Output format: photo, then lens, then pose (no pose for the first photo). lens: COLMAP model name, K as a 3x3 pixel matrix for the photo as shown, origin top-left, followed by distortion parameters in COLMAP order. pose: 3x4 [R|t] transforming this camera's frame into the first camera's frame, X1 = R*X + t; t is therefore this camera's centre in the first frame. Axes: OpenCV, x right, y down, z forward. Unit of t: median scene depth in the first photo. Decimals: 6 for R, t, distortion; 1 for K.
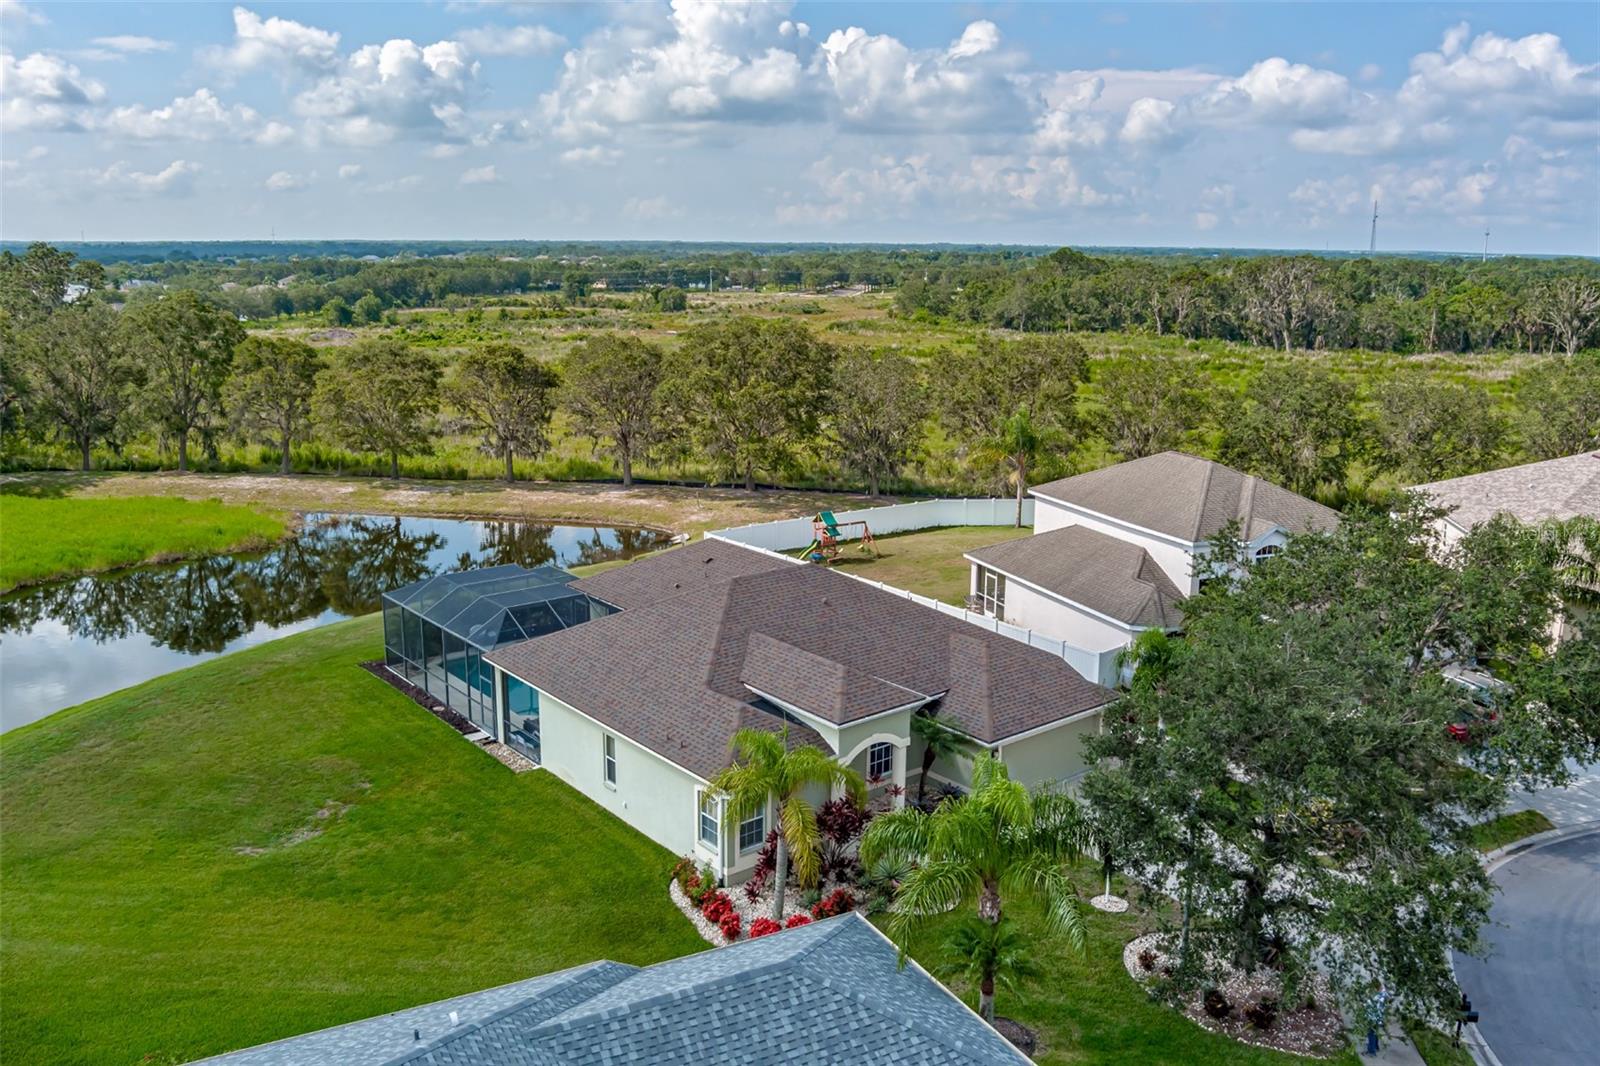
lens RADIAL K [[1297.1, 0, 800.0], [0, 1297.1, 533.0], [0, 0, 1]] dist [-0.061787, 0.003708]
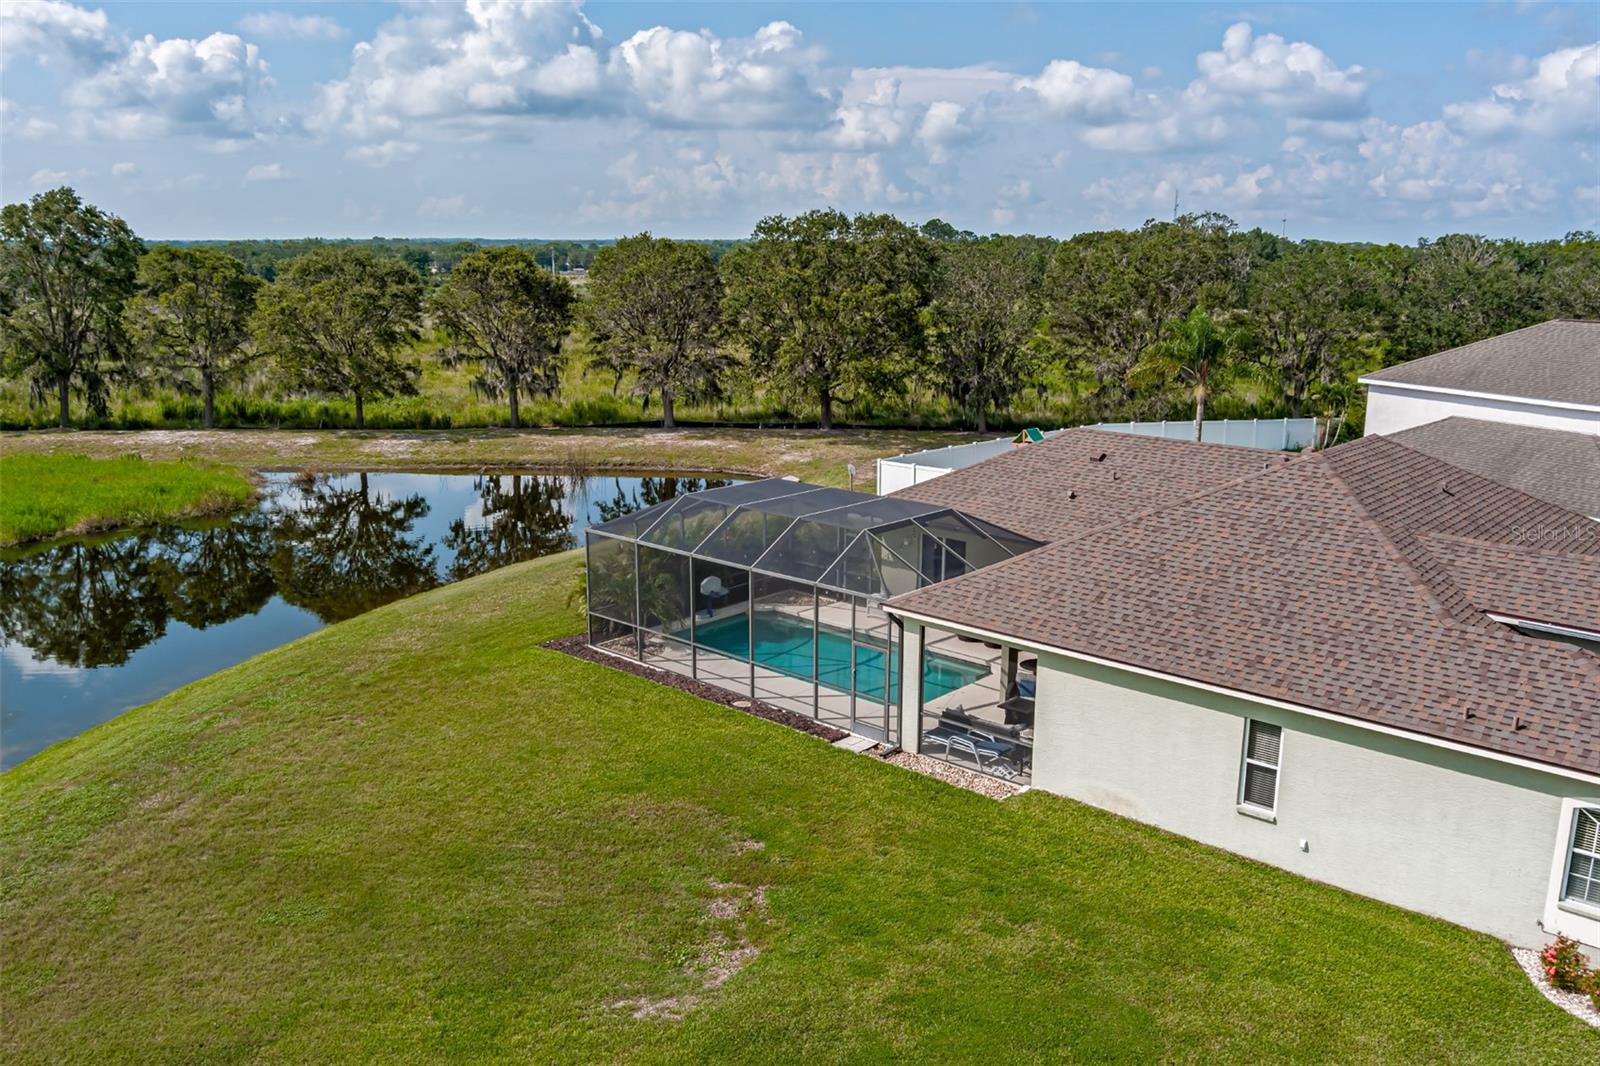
lens RADIAL K [[1297.1, 0, 800.0], [0, 1297.1, 533.0], [0, 0, 1]] dist [-0.061787, 0.003708]
pose [[0.988825, -0.036825, 0.144458, -0.163066], [0.036608, 0.999321, 0.004159, 0.026418], [-0.144513, 0.001175, 0.989502, 0.191224]]
